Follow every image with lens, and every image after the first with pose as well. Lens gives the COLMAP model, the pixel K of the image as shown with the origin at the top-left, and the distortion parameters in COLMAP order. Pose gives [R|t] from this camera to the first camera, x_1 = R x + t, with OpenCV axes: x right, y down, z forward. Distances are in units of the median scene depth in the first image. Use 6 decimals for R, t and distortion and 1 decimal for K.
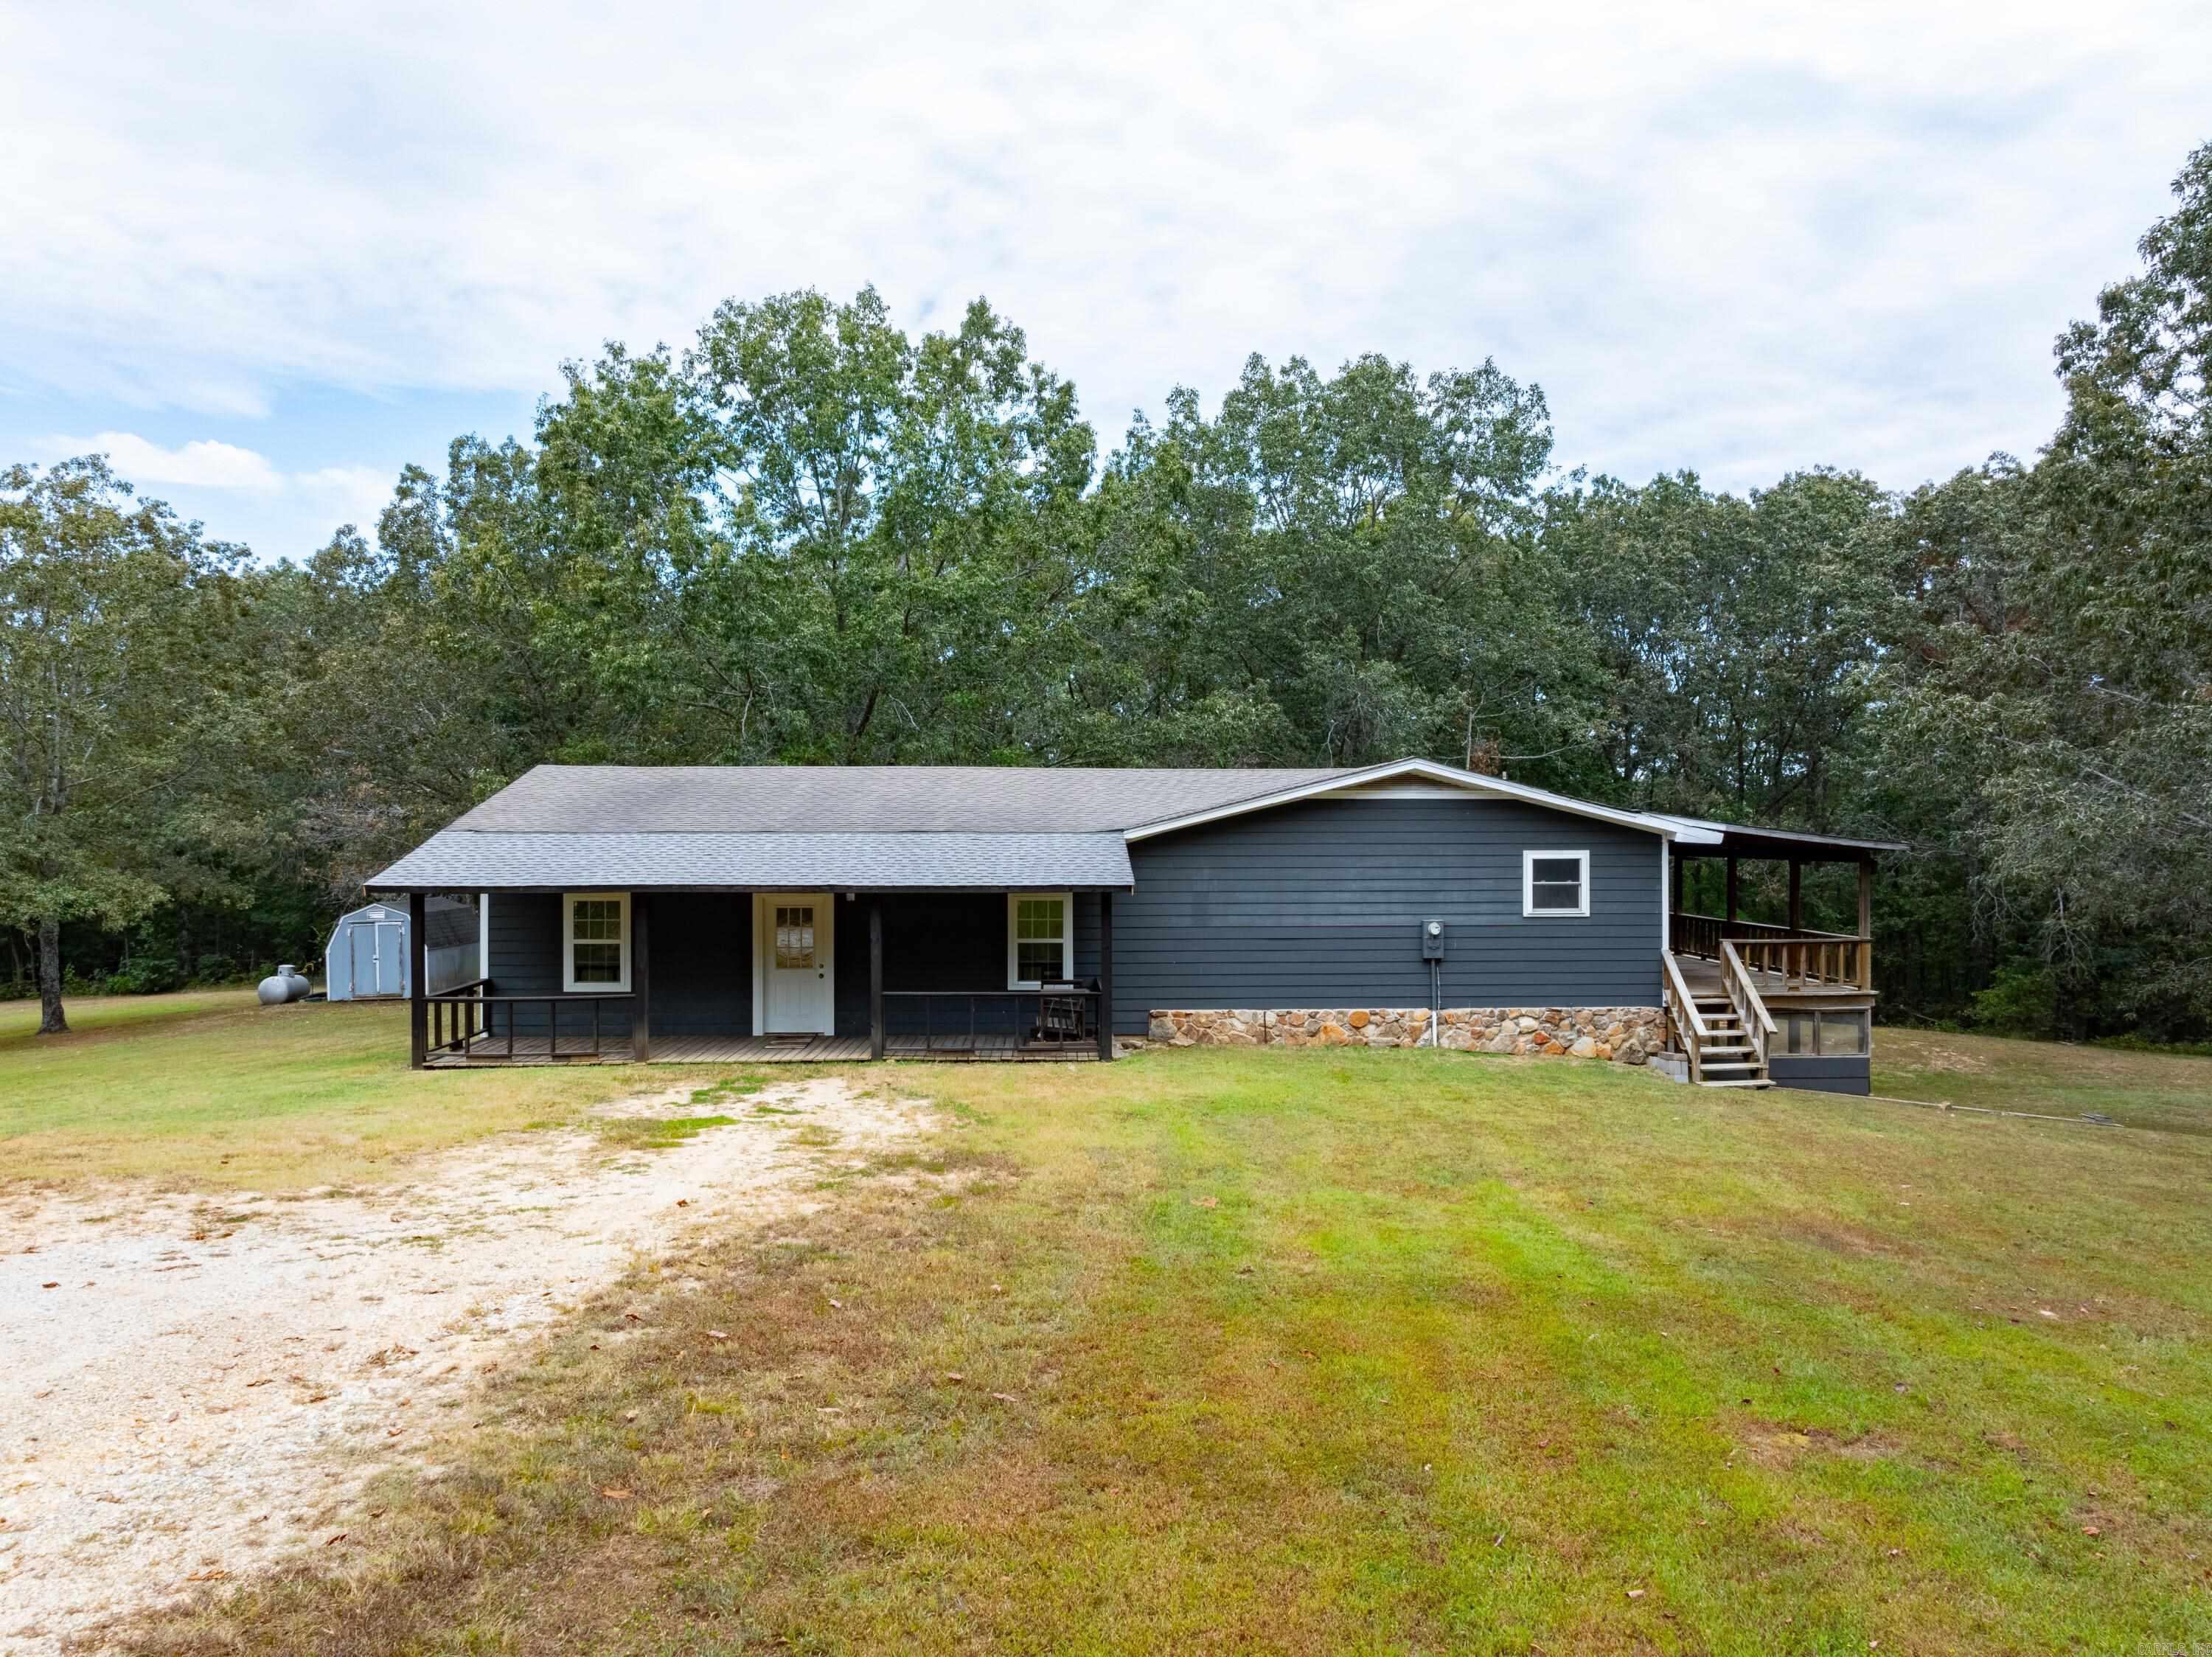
lens RADIAL K [[1575.1, 0, 1105.3], [0, 1575.1, 822.3], [0, 0, 1]] dist [-0.021953, -0.003374]
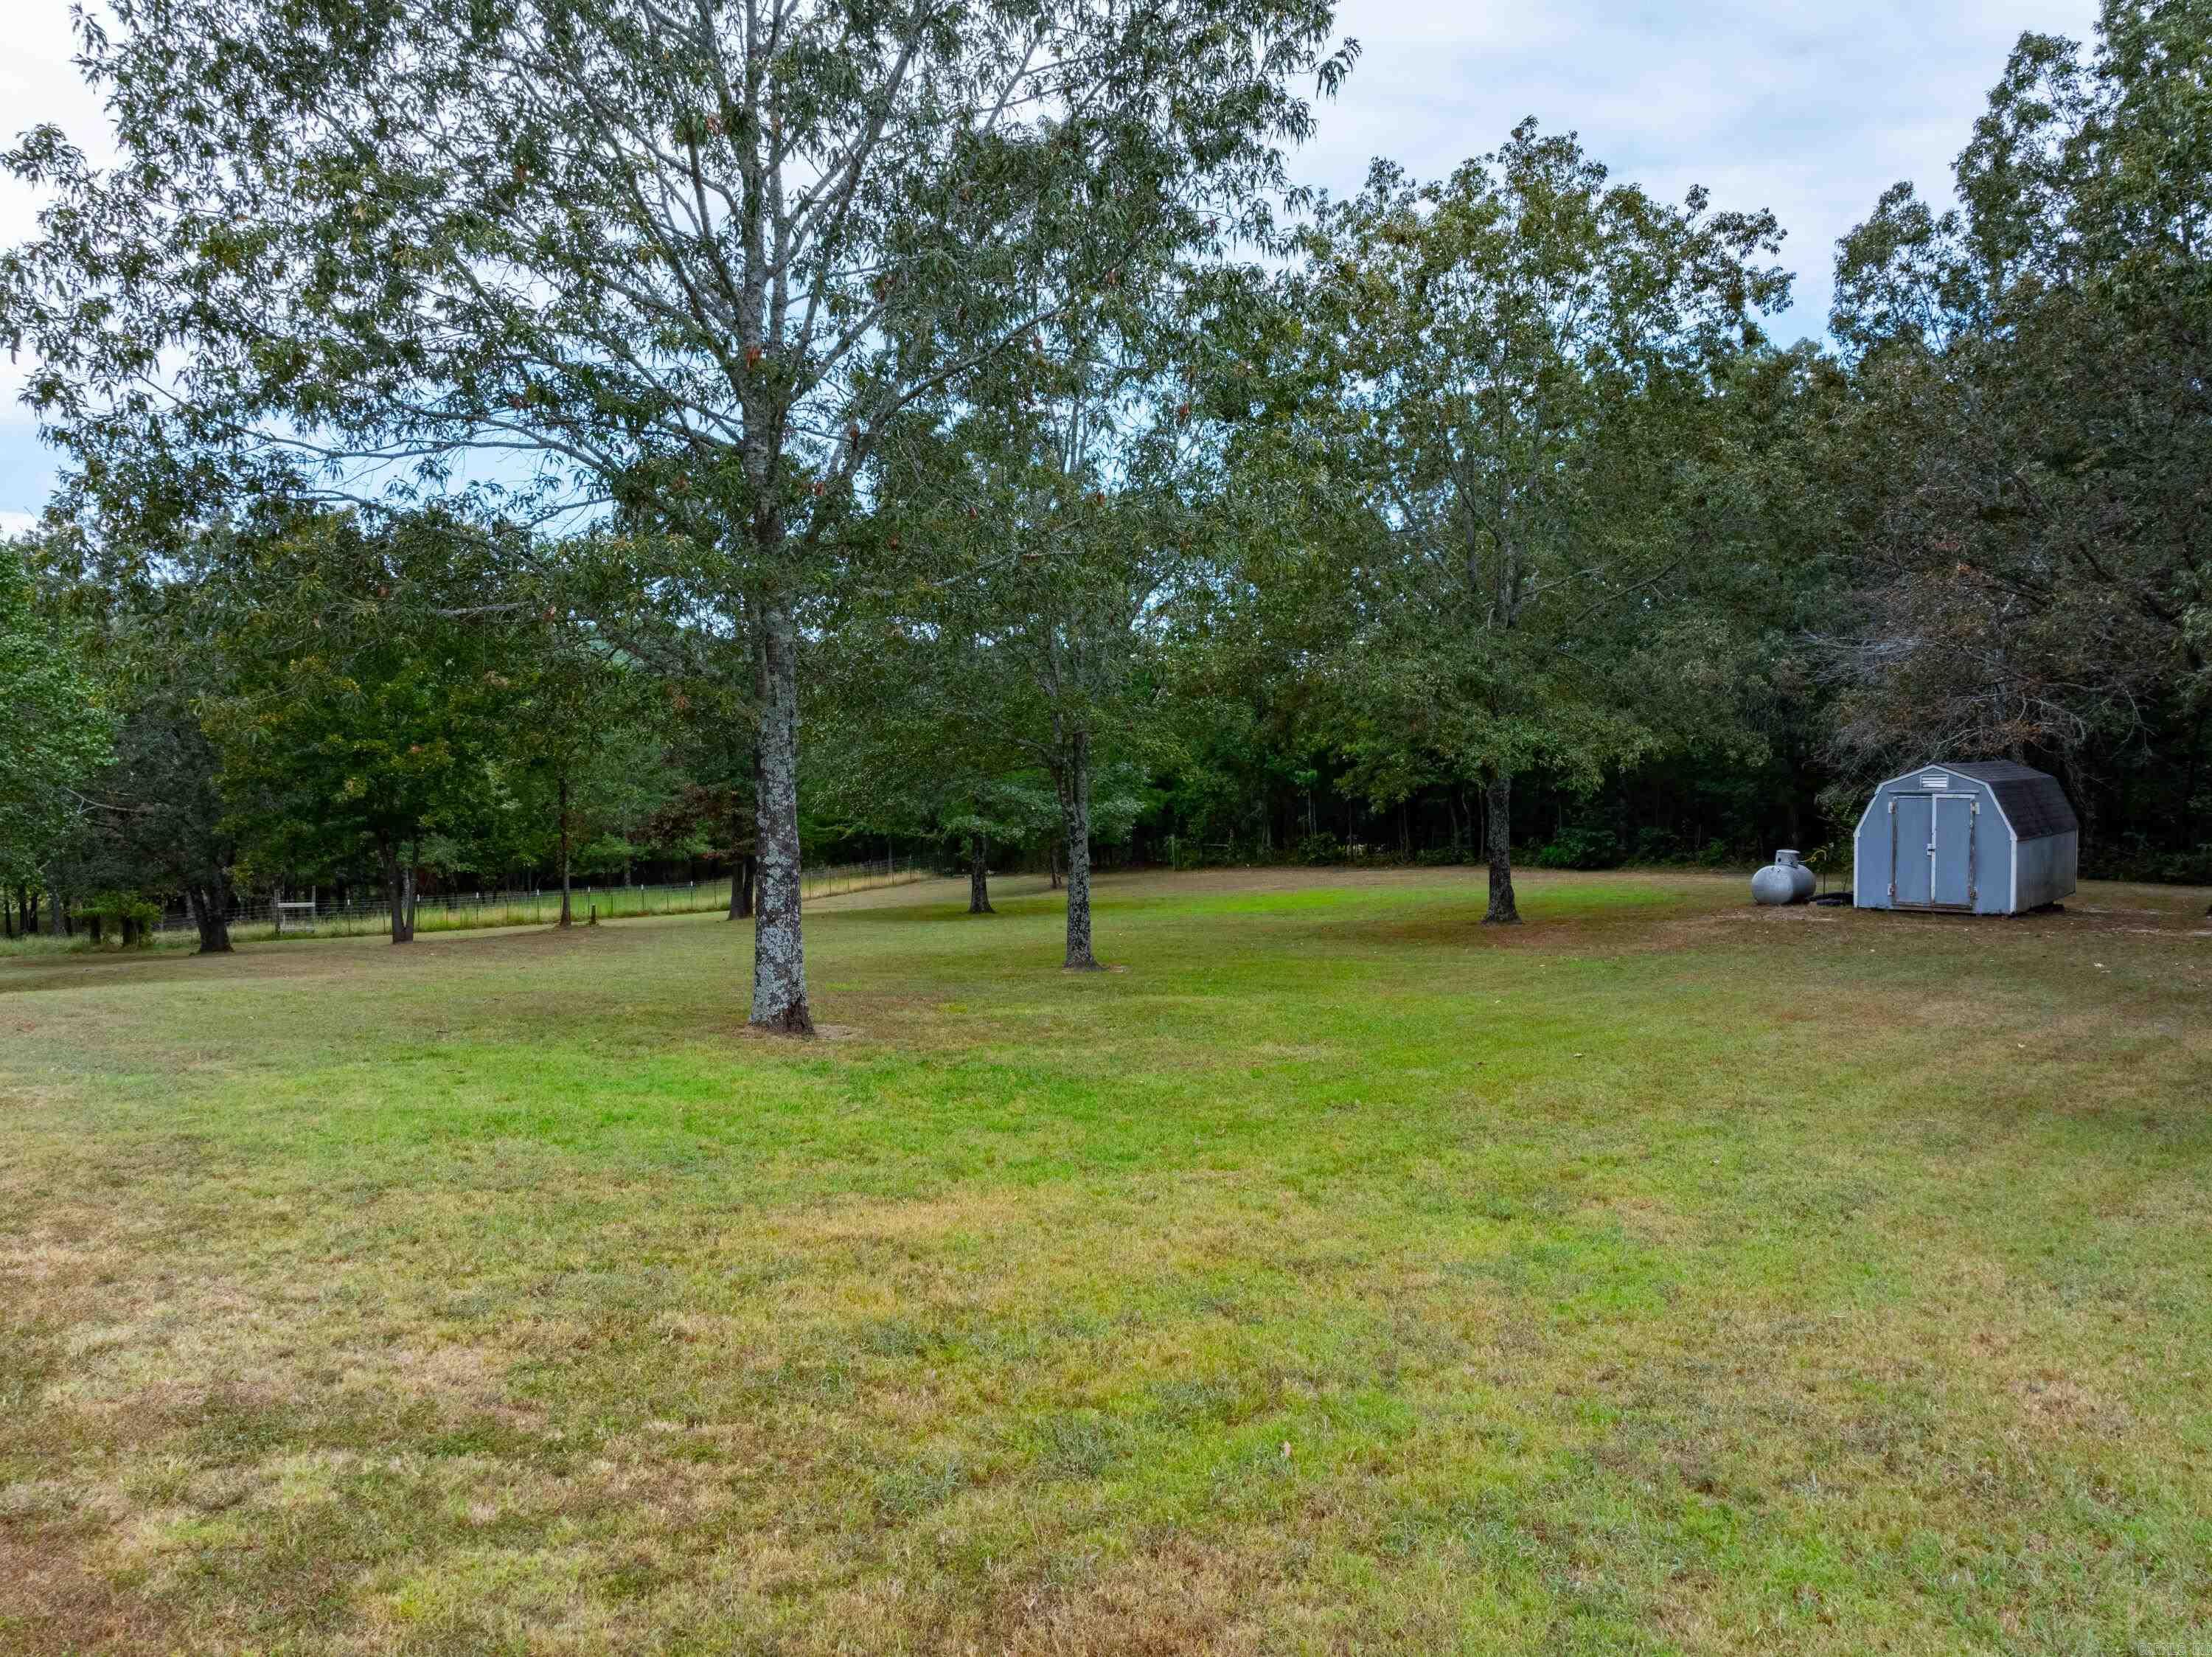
lens RADIAL K [[1575.1, 0, 1102.7], [0, 1575.1, 827.8], [0, 0, 1]] dist [-0.021953, -0.003374]
pose [[0.676757, 0.052767, -0.734313, -0.305460], [0.005894, 0.997008, 0.077077, 0.035620], [0.736183, -0.056490, 0.674421, 0.423910]]
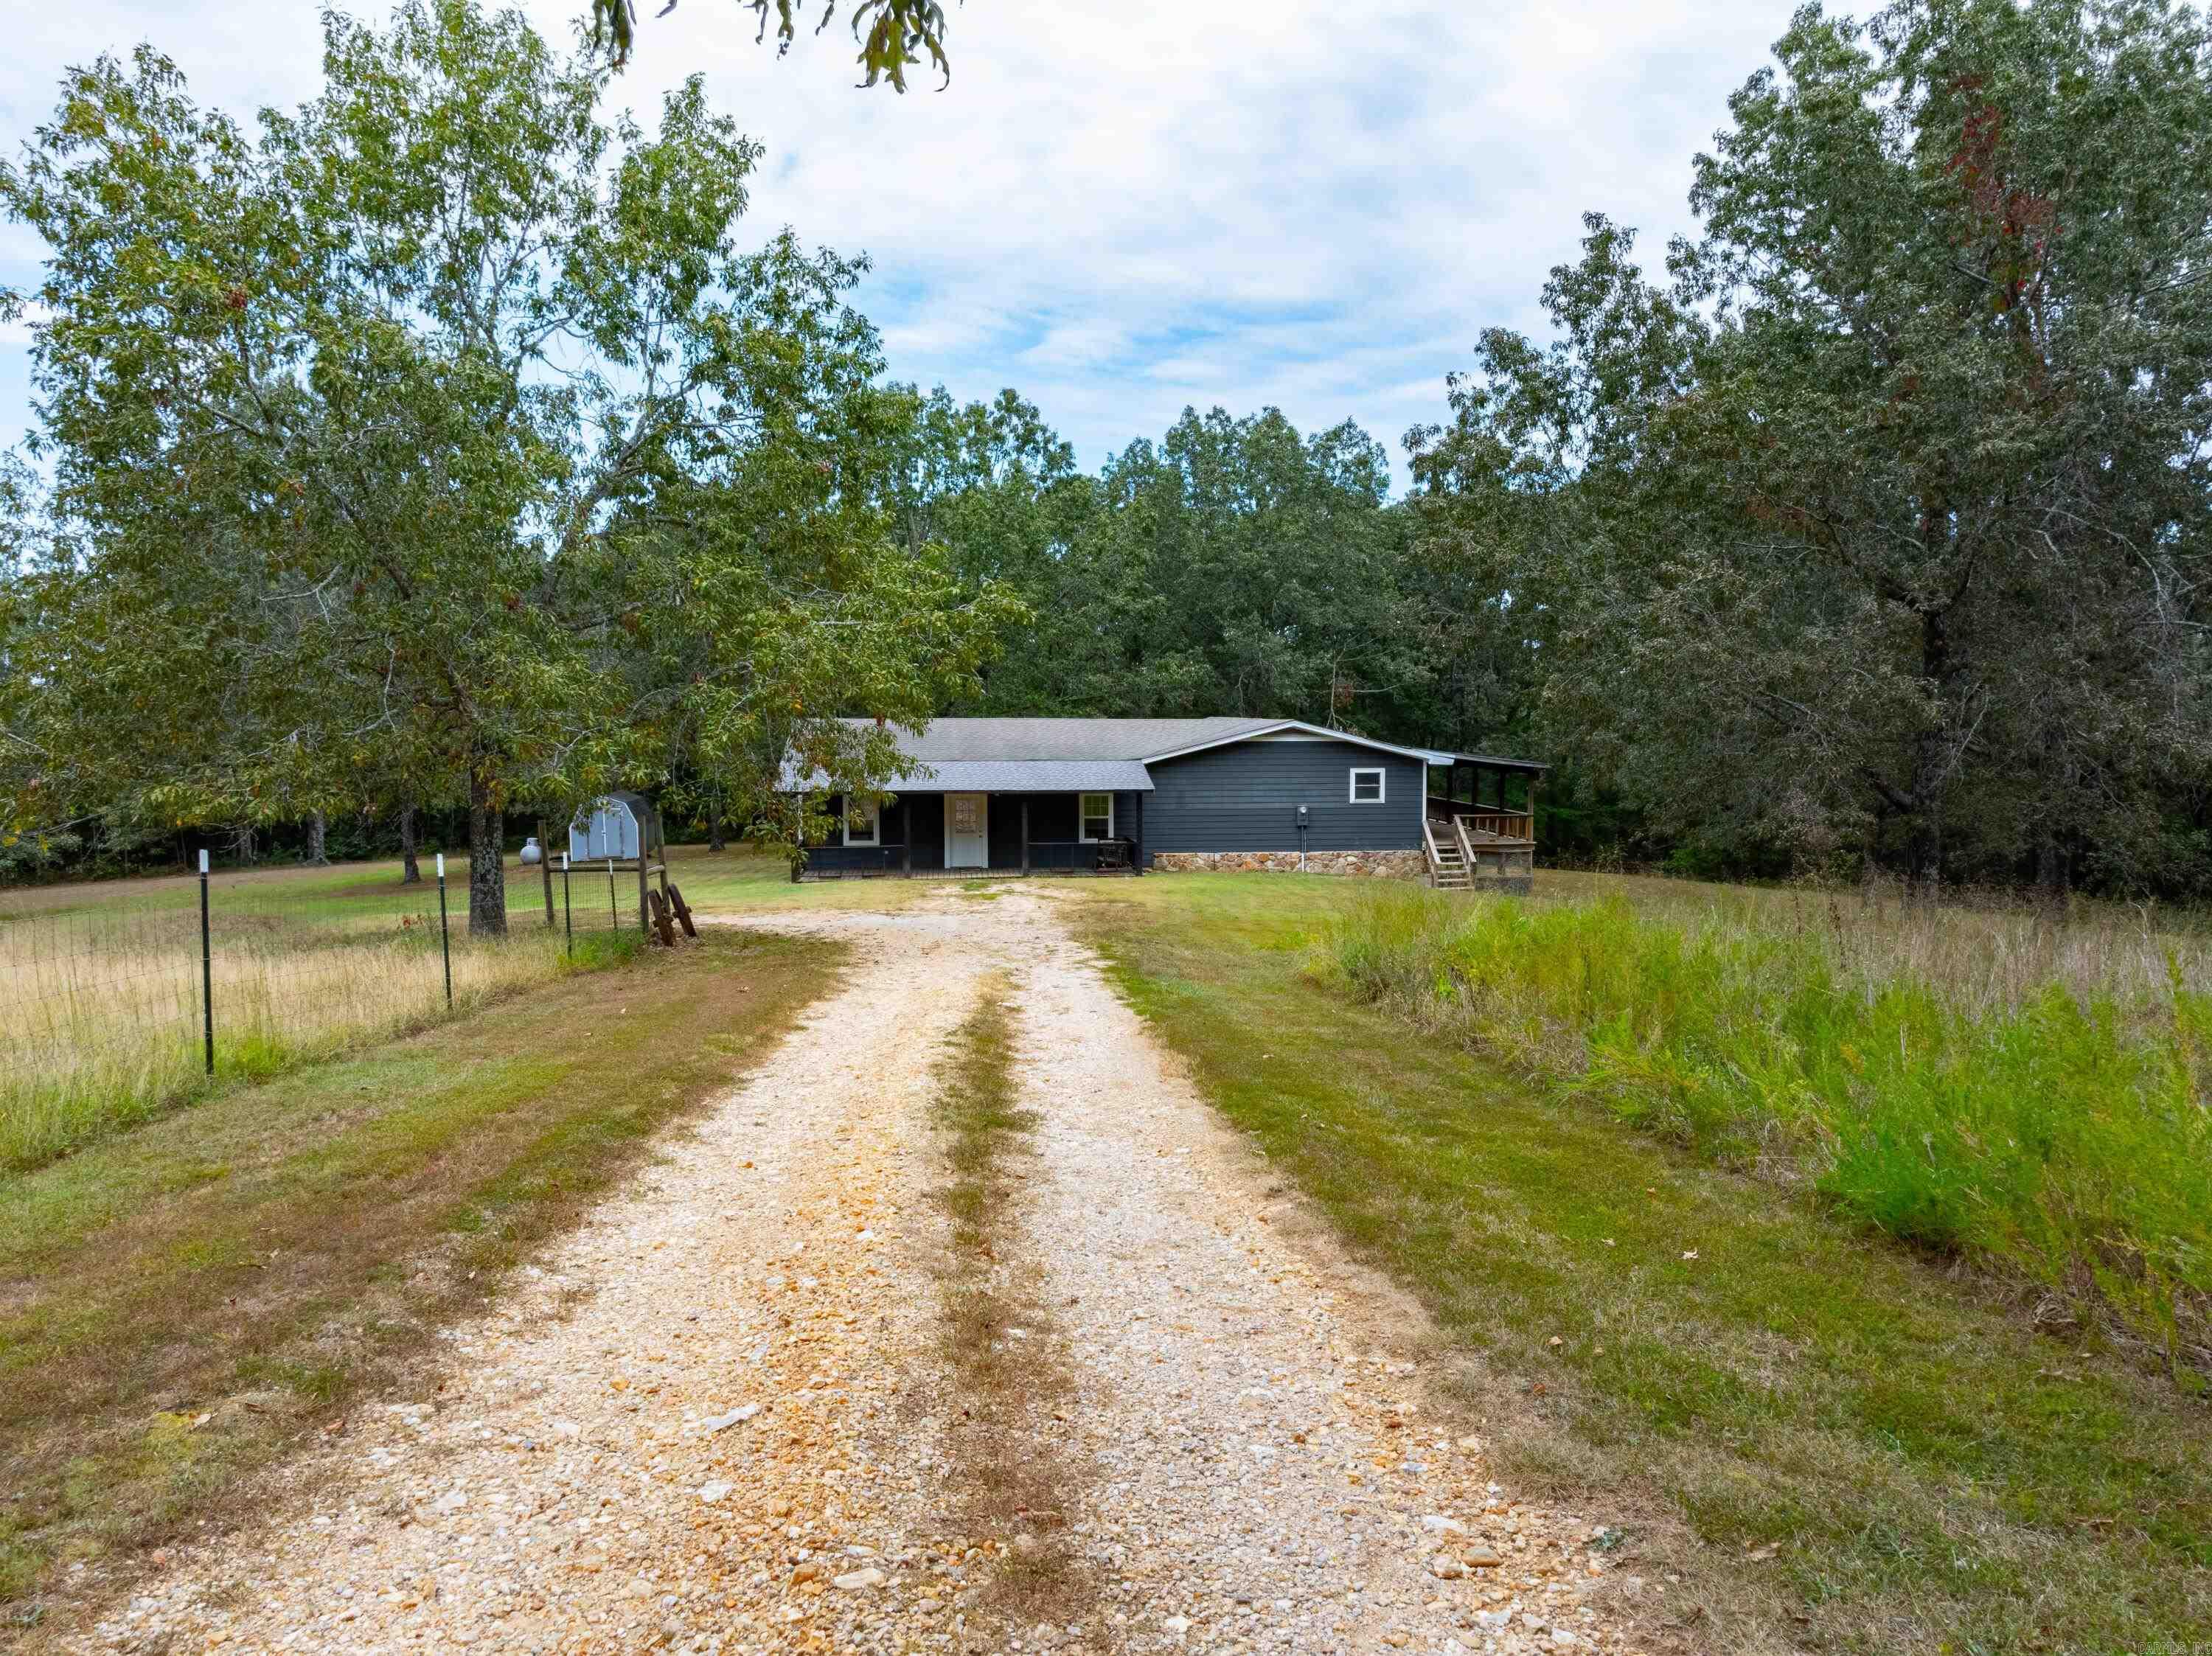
lens RADIAL K [[1574.9, 0, 1099.7], [0, 1574.9, 827.4], [0, 0, 1]] dist [-0.021953, -0.003374]
pose [[0.997772, -0.005675, 0.066468, -0.134628], [0.000283, 0.996726, 0.080852, -0.053906], [-0.066709, -0.080653, 0.994507, -0.725984]]
